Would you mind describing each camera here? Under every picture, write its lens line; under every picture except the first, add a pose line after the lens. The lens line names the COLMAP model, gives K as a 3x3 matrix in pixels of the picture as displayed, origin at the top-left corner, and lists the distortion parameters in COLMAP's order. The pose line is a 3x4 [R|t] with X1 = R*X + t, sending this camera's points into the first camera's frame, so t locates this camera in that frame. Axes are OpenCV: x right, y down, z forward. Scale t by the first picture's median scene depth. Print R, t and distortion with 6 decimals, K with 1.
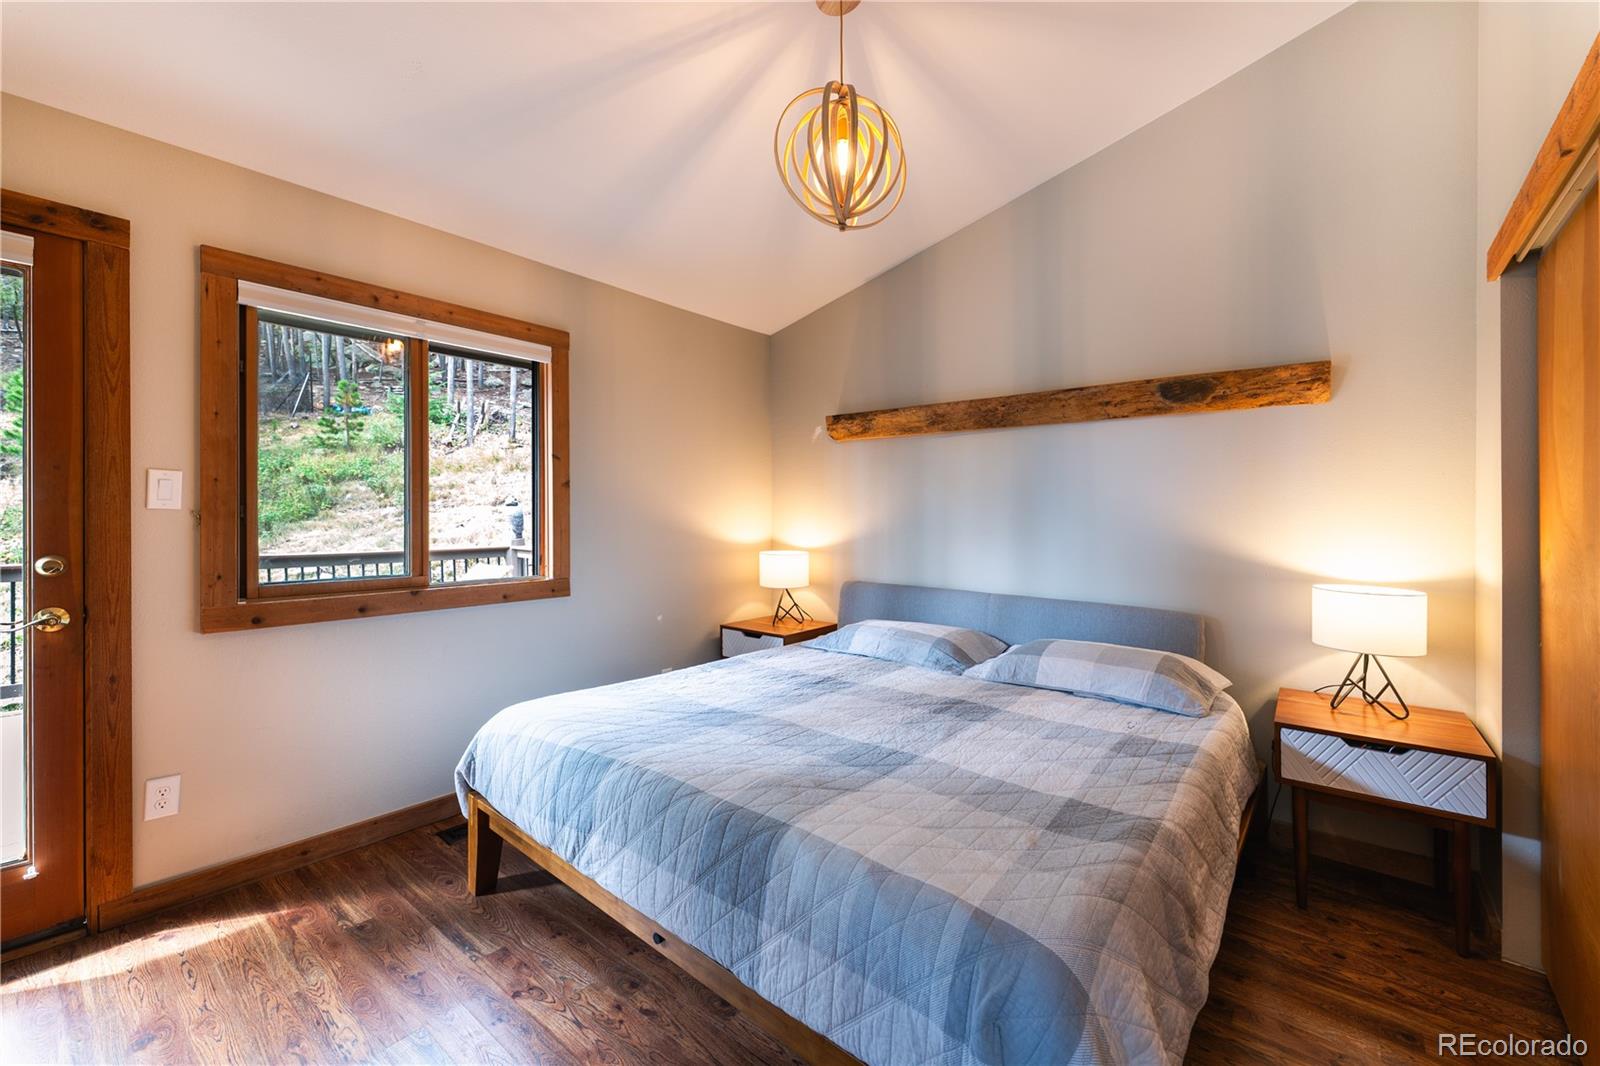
lens RADIAL K [[661.9, 0, 800.0], [0, 661.9, 533.0], [0, 0, 1]] dist [-0.000772, -0.000032]
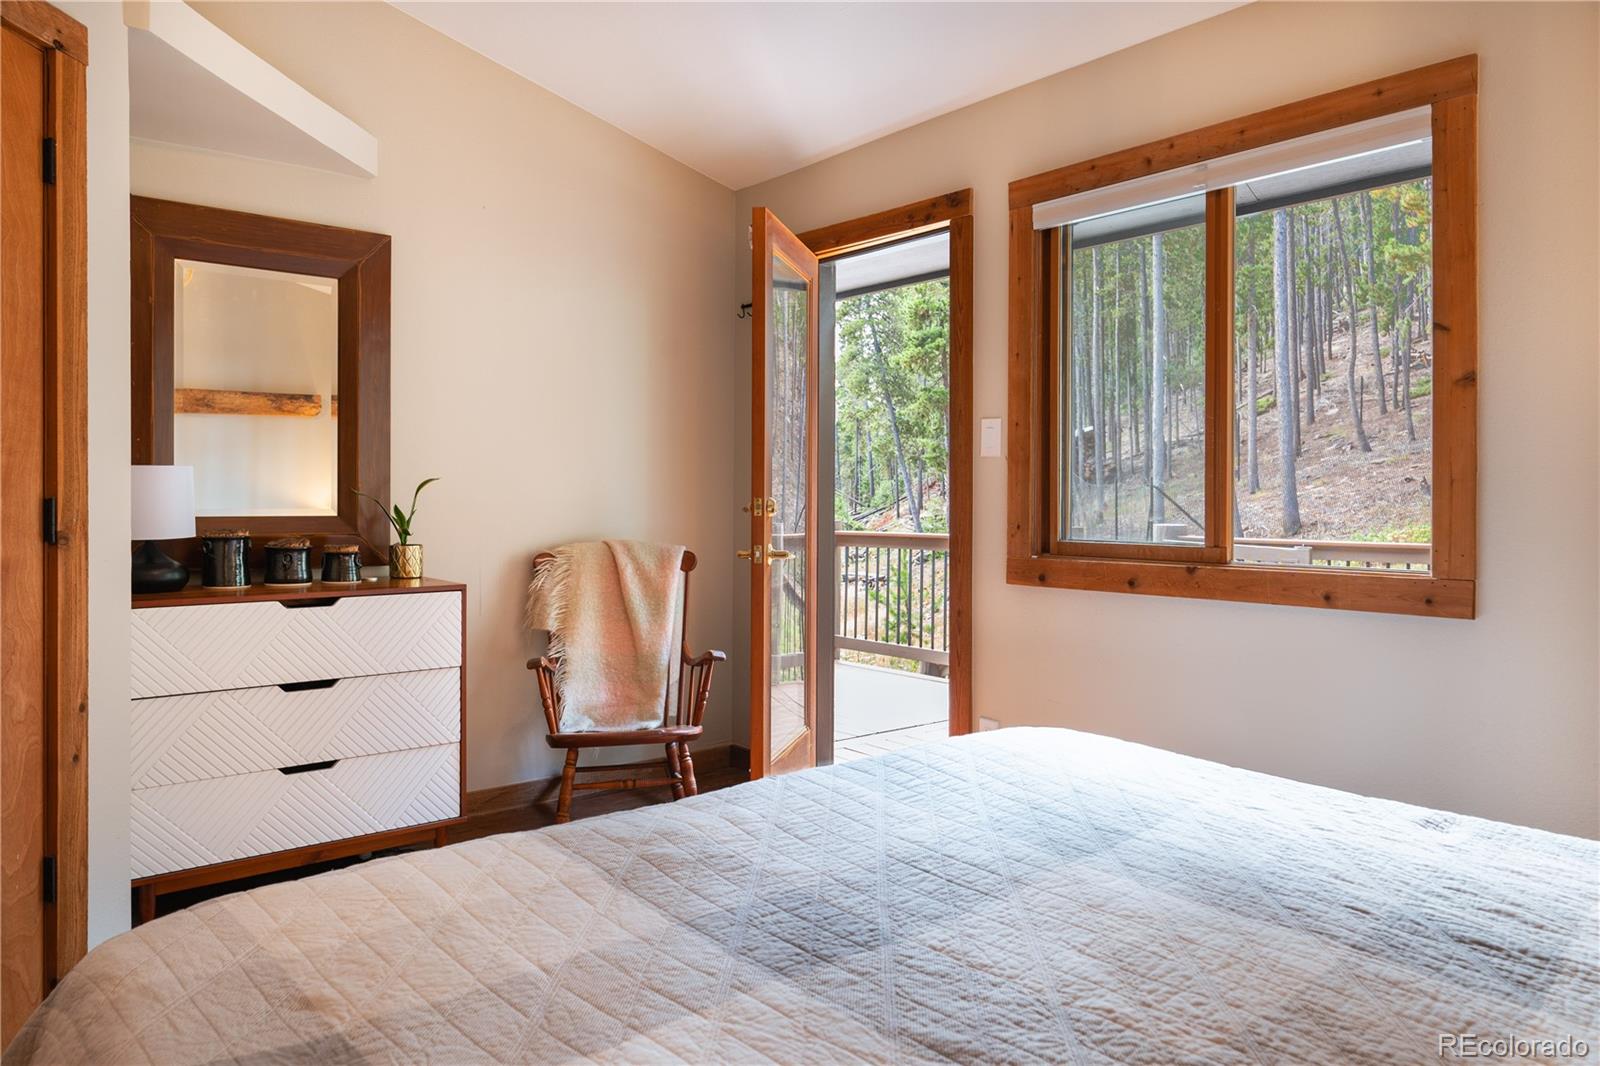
lens RADIAL K [[1092.7, 0, 800.0], [0, 1092.7, 533.0], [0, 0, 1]] dist [0.004817, 0.000806]
pose [[-0.180298, 0.022835, -0.983347, 0.685338], [-0.032305, 0.999054, 0.029123, 0.038142], [0.983081, 0.037018, -0.179390, 0.924280]]
